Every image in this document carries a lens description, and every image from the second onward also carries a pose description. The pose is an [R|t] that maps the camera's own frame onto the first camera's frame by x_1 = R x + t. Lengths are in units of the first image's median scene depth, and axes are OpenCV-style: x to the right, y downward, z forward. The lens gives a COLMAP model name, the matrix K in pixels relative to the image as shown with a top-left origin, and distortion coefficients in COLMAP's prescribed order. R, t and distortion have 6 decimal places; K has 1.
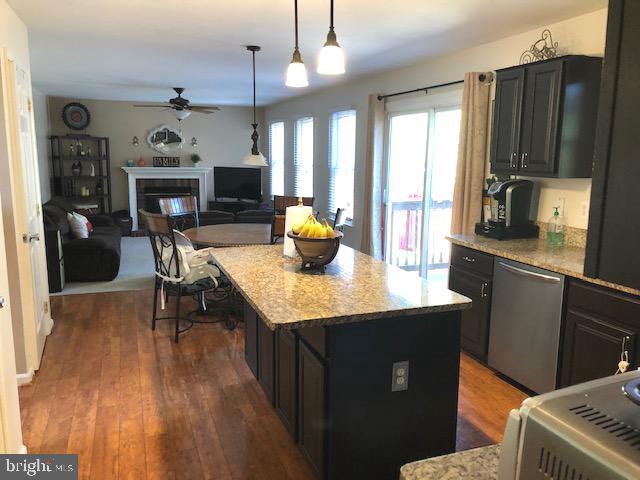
lens RADIAL K [[527.4, 0, 319.4], [0, 527.4, 236.4], [0, 0, 1]] dist [0.041418, -0.052286]
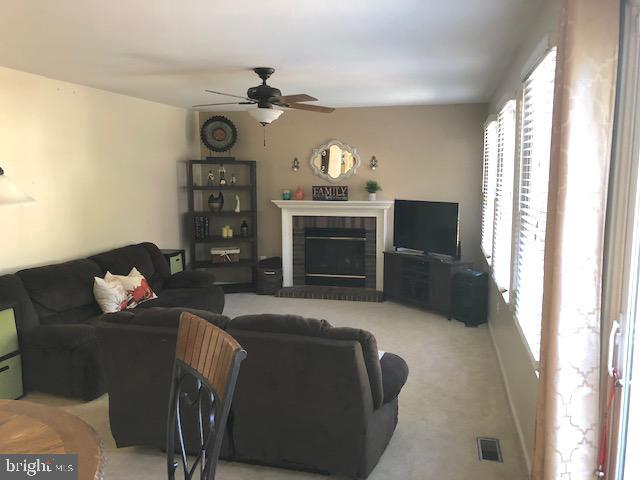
lens RADIAL K [[527.4, 0, 319.4], [0, 527.4, 236.4], [0, 0, 1]] dist [0.041418, -0.052286]
pose [[0.836525, 0.046745, -0.545932, 0.083094], [-0.072960, 0.996985, -0.026429, -0.065418], [0.543050, 0.061940, 0.837413, 0.422437]]
